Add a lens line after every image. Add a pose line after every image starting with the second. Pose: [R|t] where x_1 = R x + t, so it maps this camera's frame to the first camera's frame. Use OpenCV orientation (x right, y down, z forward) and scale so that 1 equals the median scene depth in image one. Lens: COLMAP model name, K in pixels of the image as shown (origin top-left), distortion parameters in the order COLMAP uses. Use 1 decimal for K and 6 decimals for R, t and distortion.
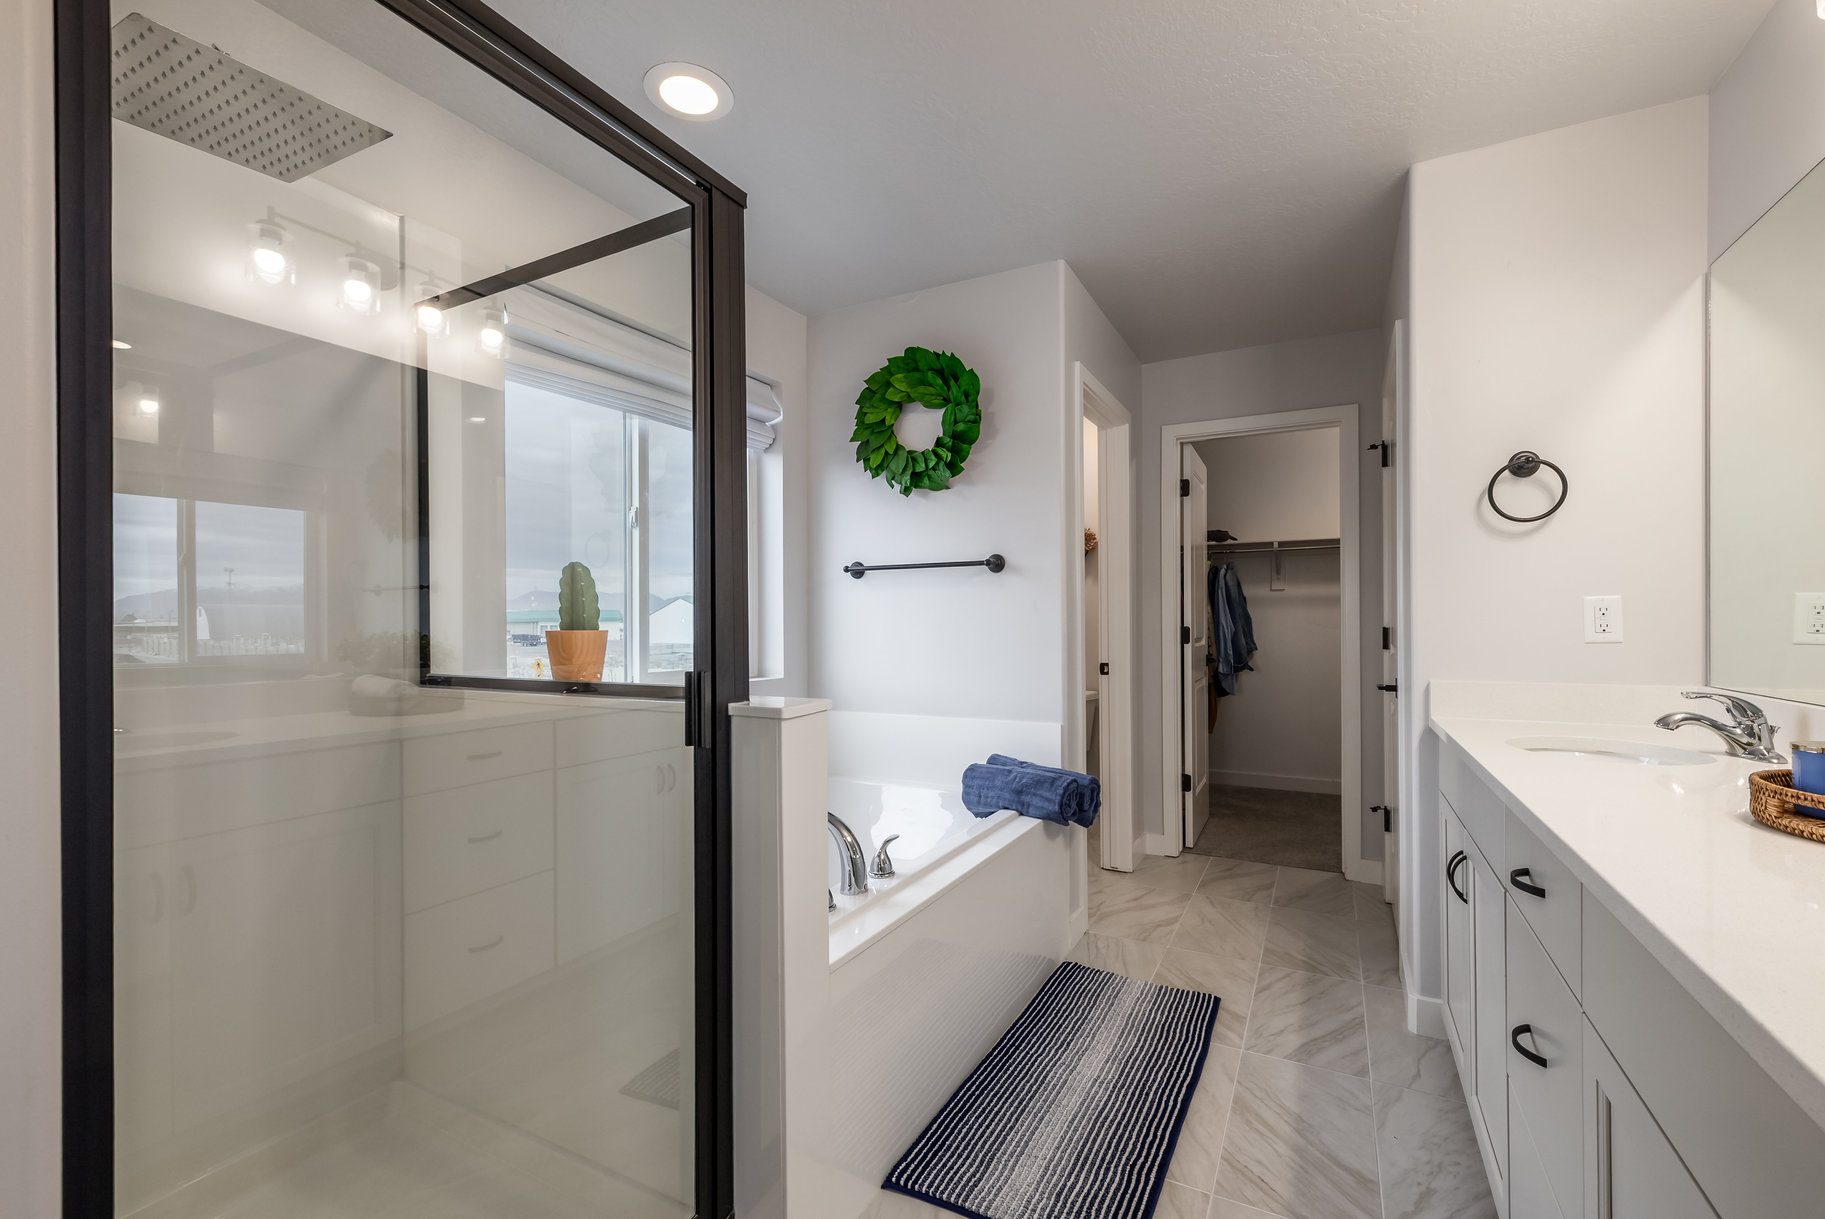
lens RADIAL K [[789.6, 0, 913.0], [0, 789.6, 621.2], [0, 0, 1]] dist [-0.000970, -0.000003]
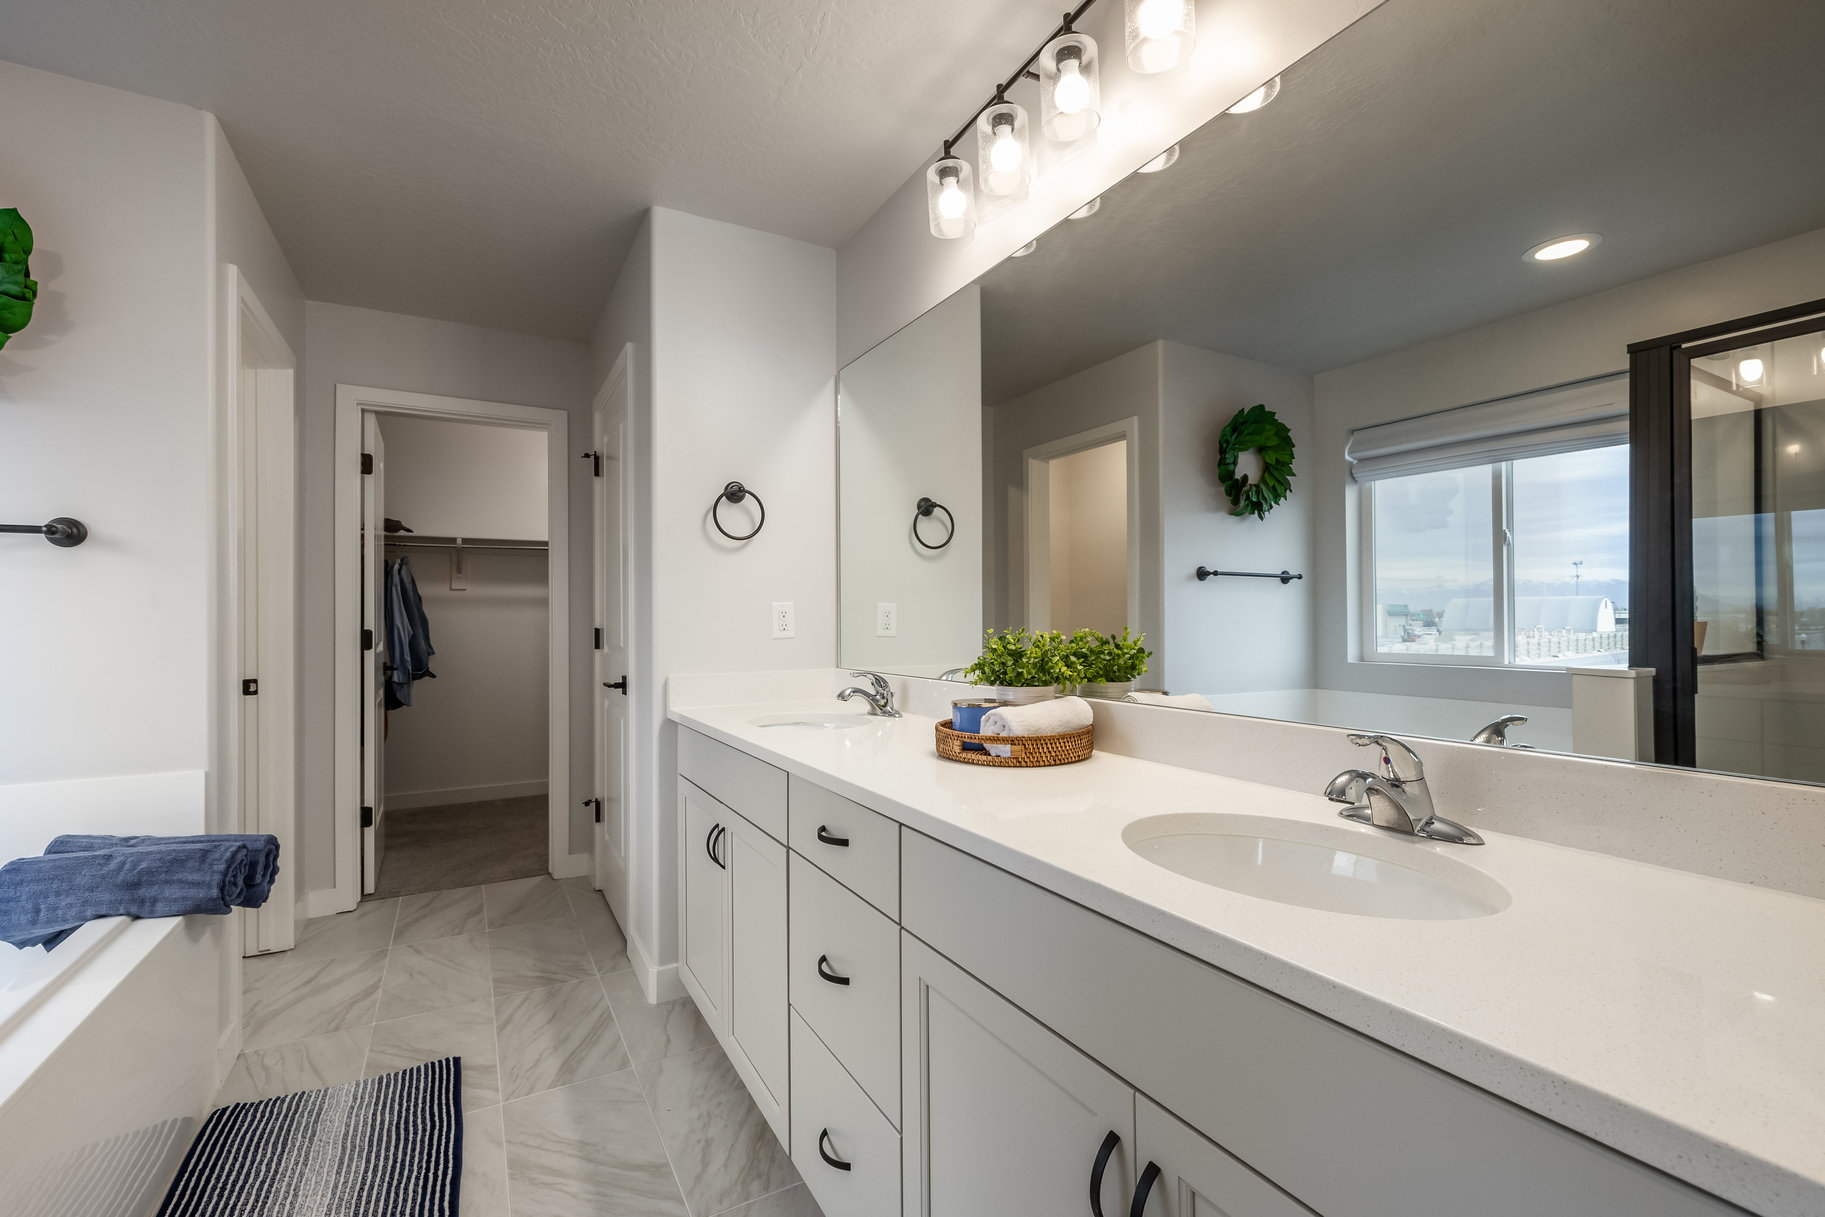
lens RADIAL K [[778.6, 0, 912.5], [0, 778.6, 608.5], [0, 0, 1]] dist [0.001325, -0.000023]
pose [[0.528572, 0.013238, 0.848785, -0.069734], [0.002452, 0.999850, -0.017121, 0.000381], [-0.848885, 0.011130, 0.528461, 0.102035]]
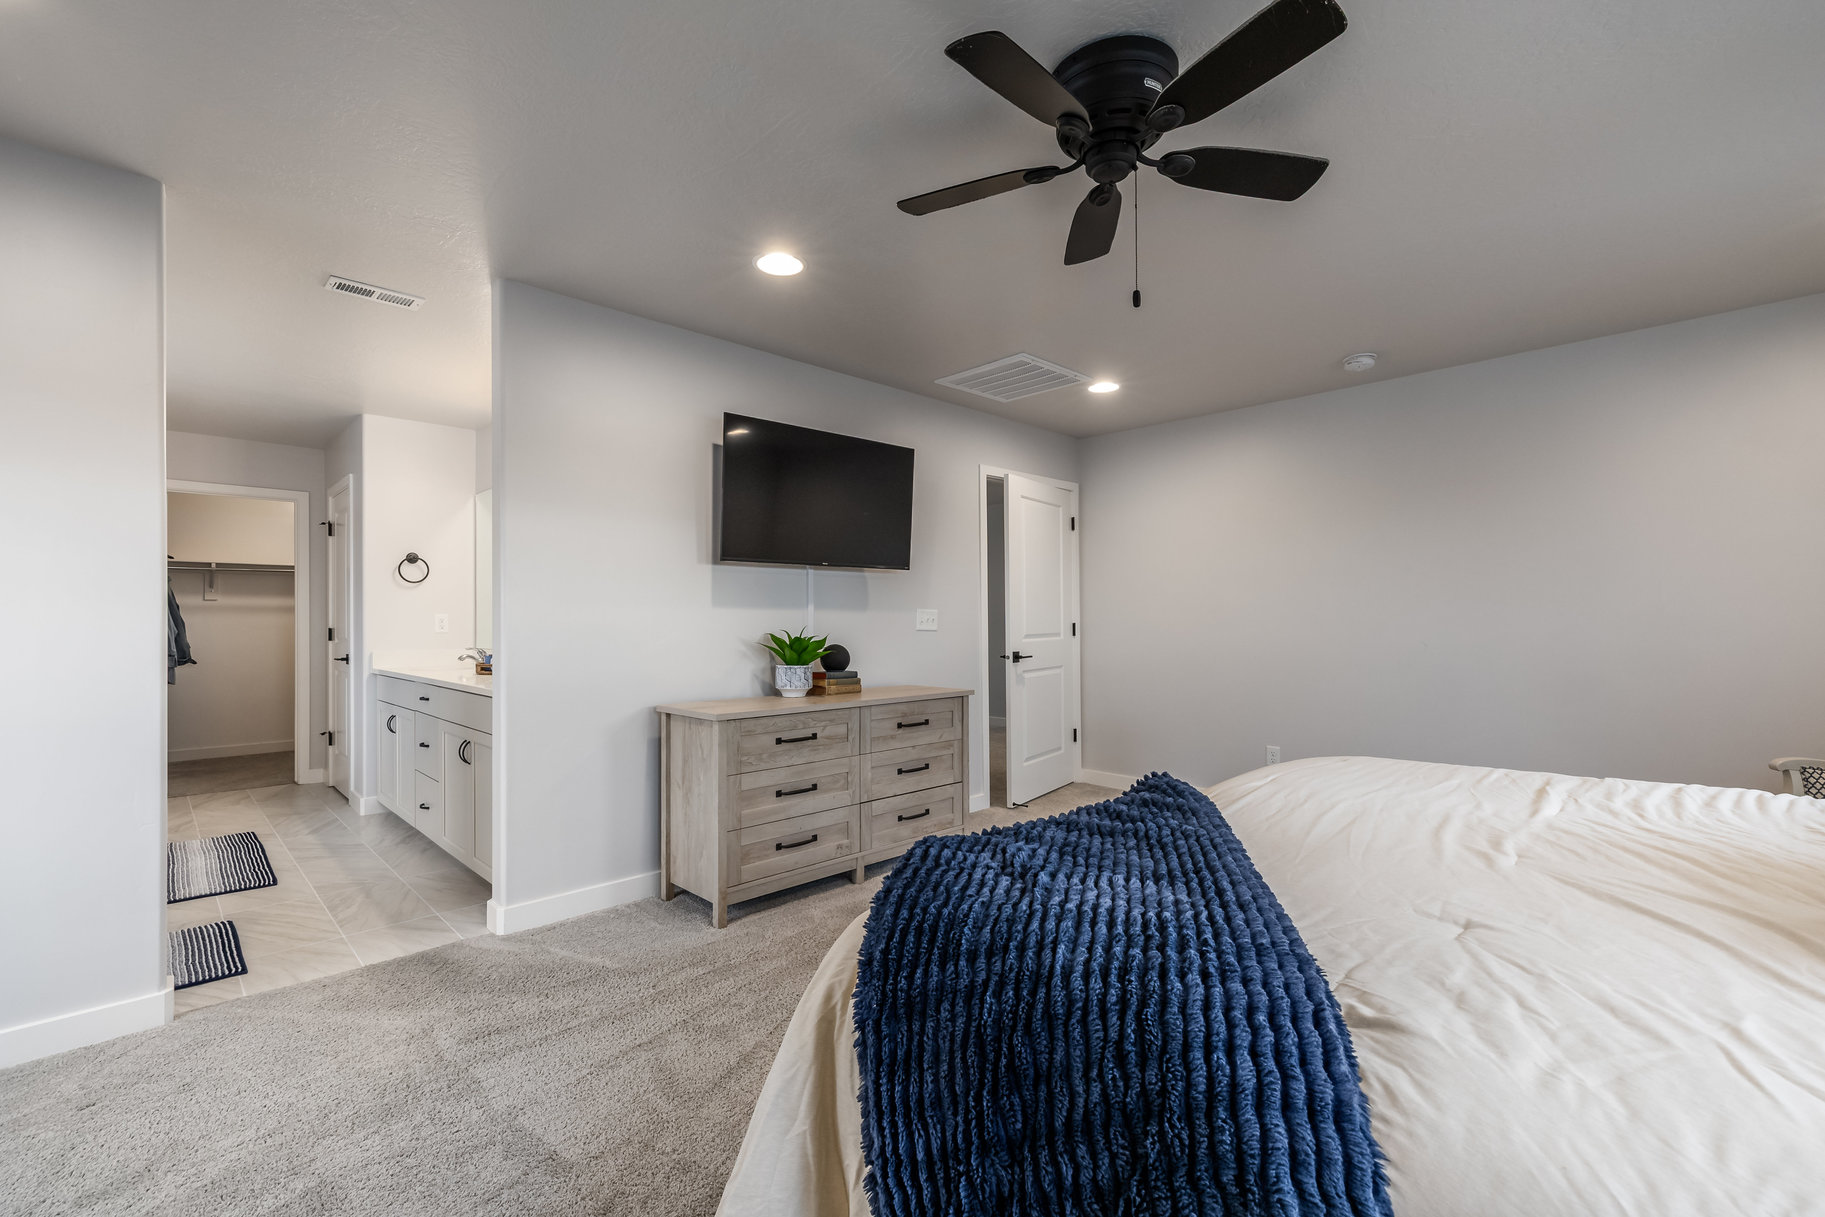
lens RADIAL K [[789.6, 0, 913.0], [0, 789.6, 620.2], [0, 0, 1]] dist [-0.000970, -0.000003]
pose [[0.298686, 0.007096, 0.954325, -0.757102], [0.000059, 0.999972, -0.007453, 0.003684], [-0.954351, 0.002282, 0.298678, -0.833089]]
